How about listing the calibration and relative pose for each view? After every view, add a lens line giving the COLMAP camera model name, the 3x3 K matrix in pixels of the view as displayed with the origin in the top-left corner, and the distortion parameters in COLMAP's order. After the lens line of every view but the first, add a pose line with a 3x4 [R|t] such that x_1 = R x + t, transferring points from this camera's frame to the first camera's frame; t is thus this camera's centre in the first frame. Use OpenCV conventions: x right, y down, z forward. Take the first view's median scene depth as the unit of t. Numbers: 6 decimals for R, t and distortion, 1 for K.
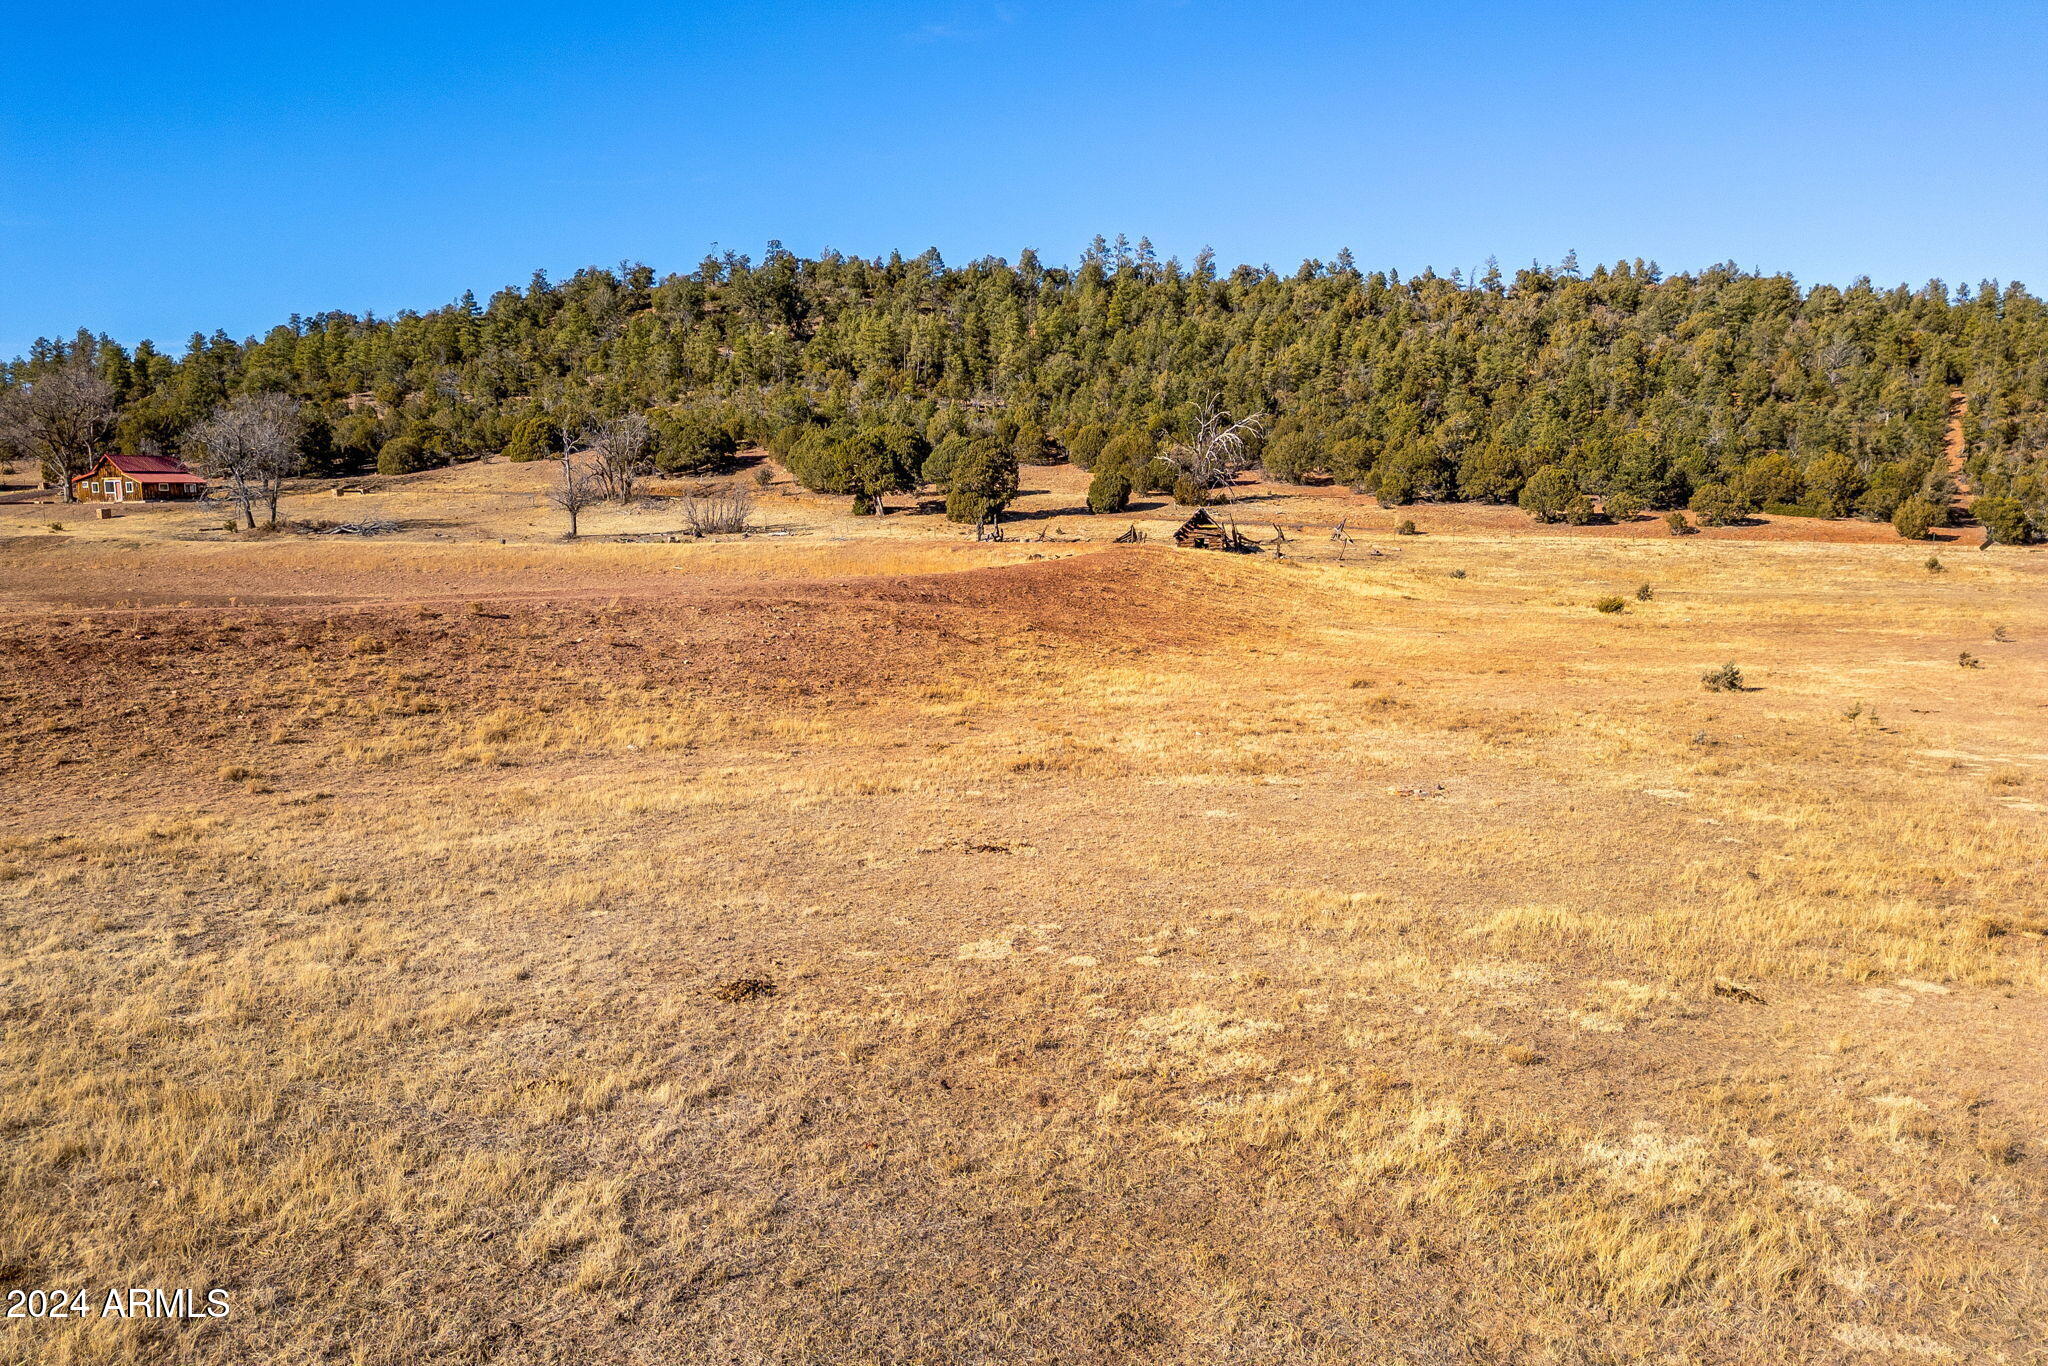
lens RADIAL K [[1431.2, 0, 1024.0], [0, 1431.2, 683.0], [0, 0, 1]] dist [0.110562, -0.121139]
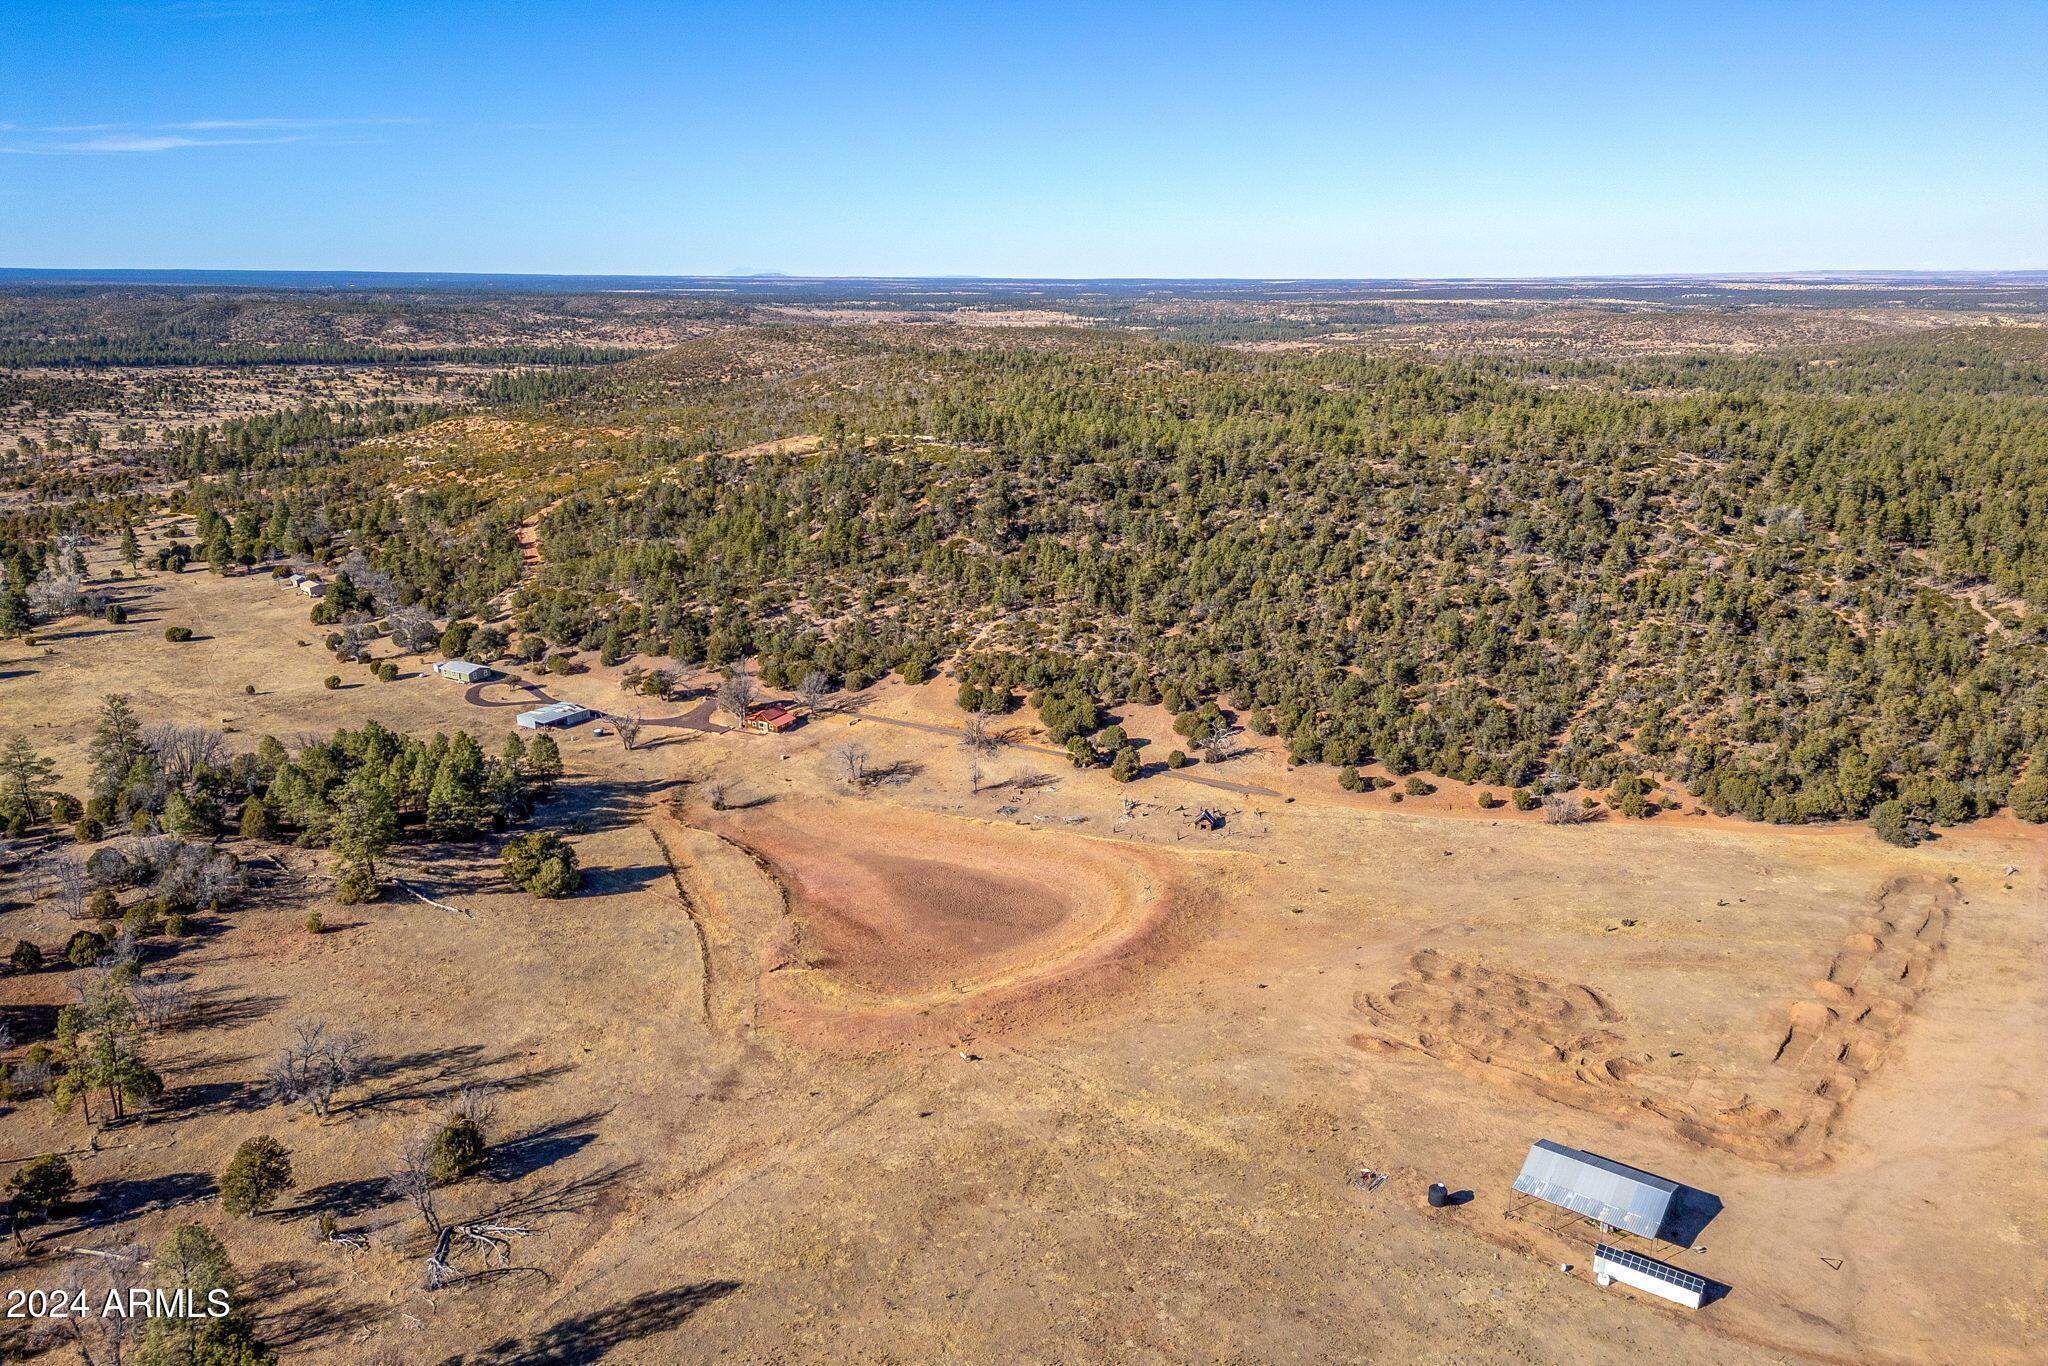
lens RADIAL K [[1431.2, 0, 1024.0], [0, 1431.2, 683.0], [0, 0, 1]] dist [0.110562, -0.121139]
pose [[0.997045, 0.027879, -0.071584, -0.023602], [-0.015567, 0.985816, 0.167105, -0.515146], [0.075227, -0.165496, 0.983337, -1.102176]]
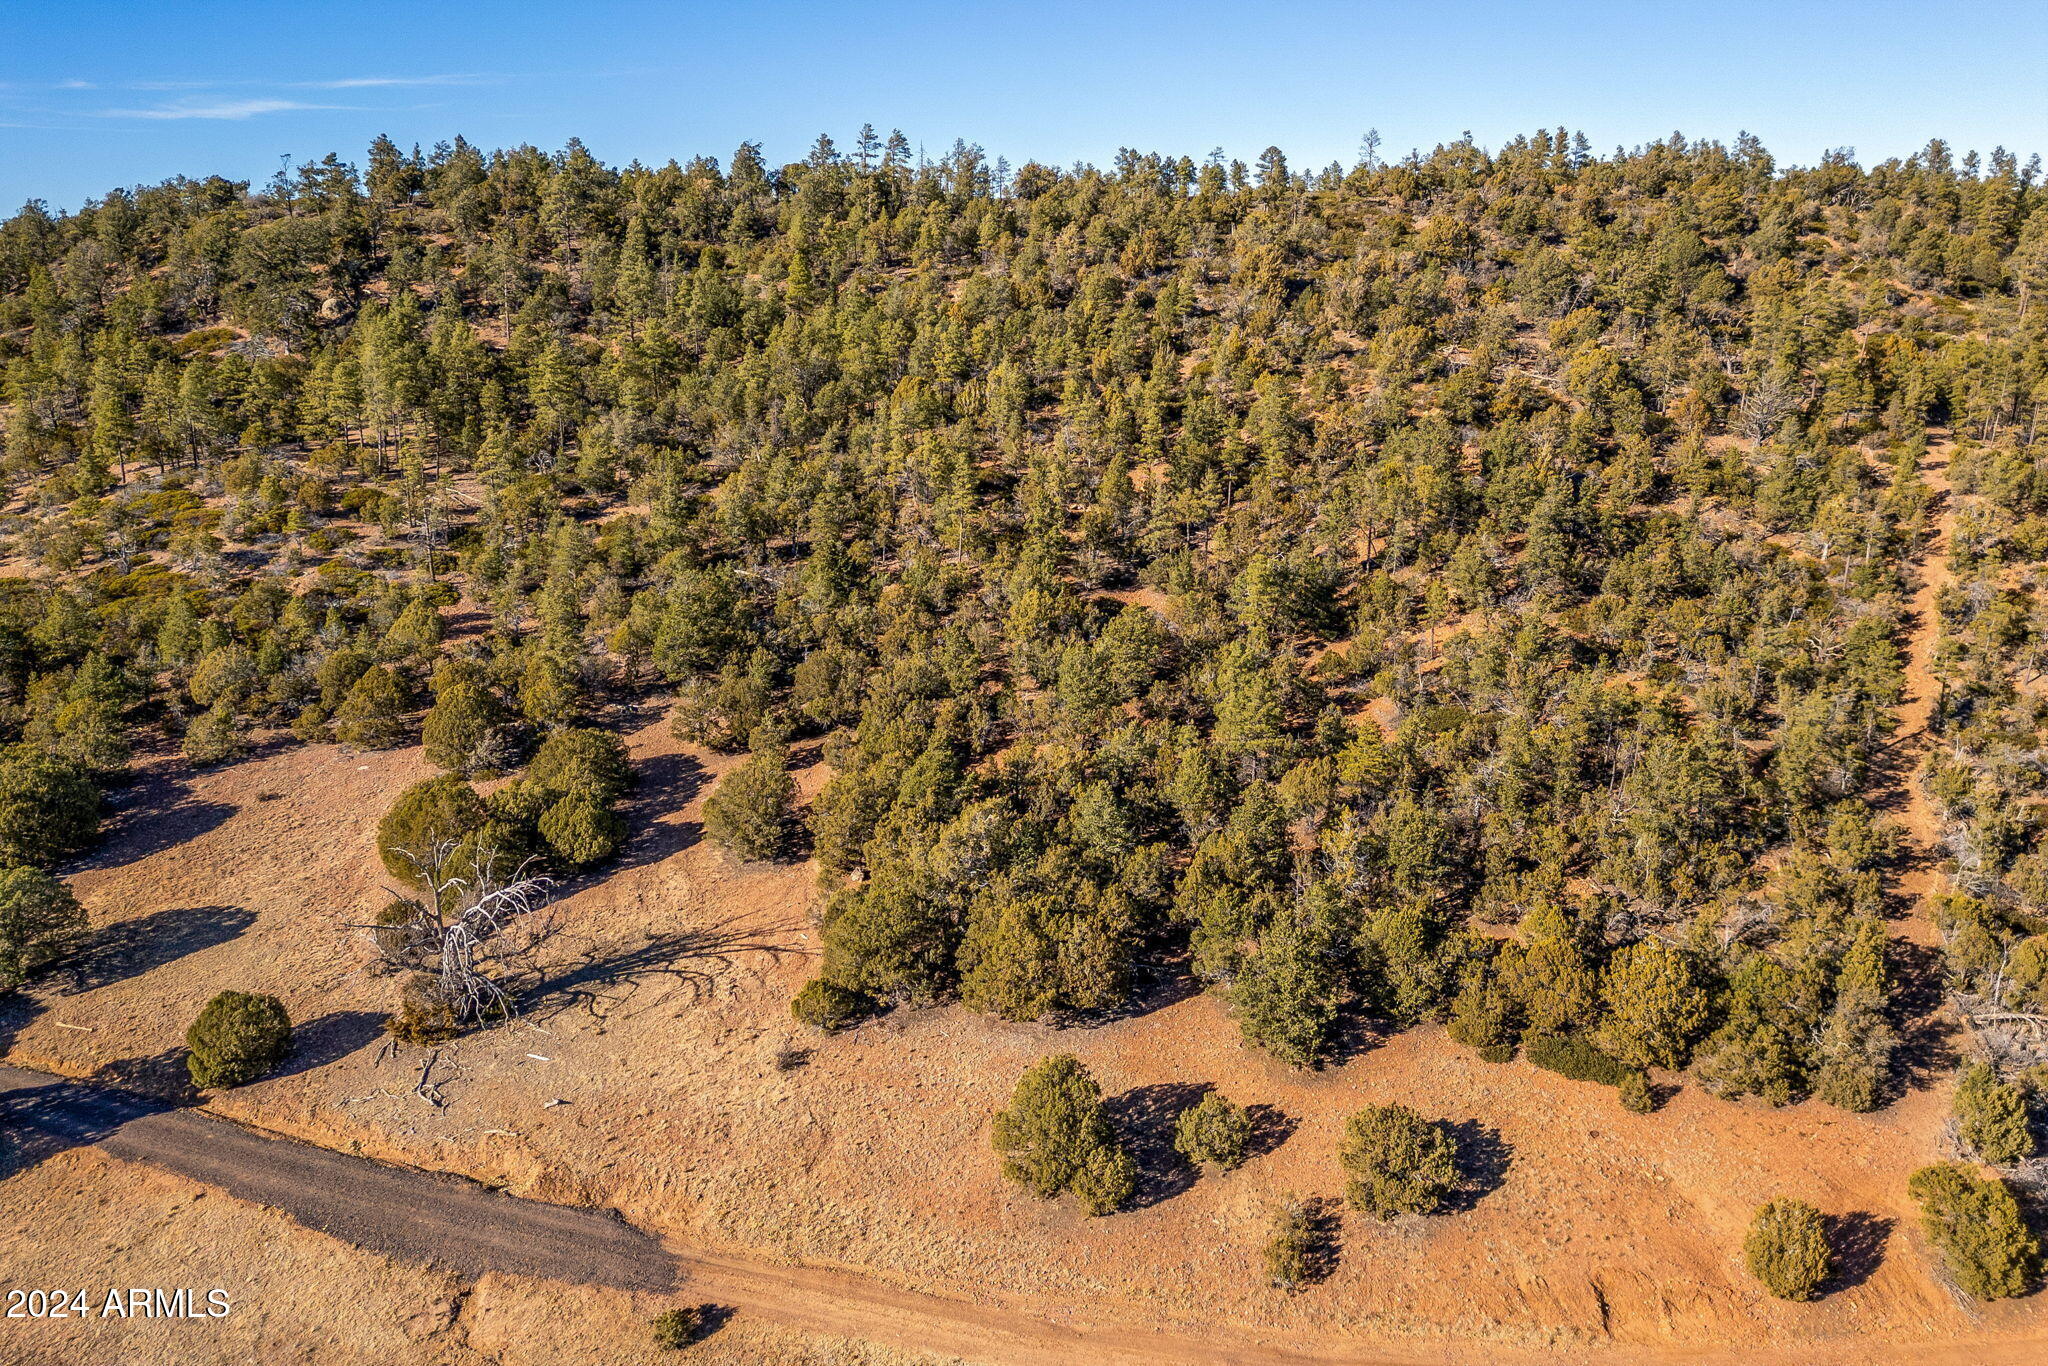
lens RADIAL K [[1382.7, 0, 1020.6], [0, 1382.7, 649.2], [0, 0, 1]] dist [0.101790, -0.078636]
pose [[0.999972, -0.007488, -0.000712, 0.255831], [0.007511, 0.988806, 0.149017, -0.257478], [-0.000412, -0.149018, 0.988834, 0.405037]]
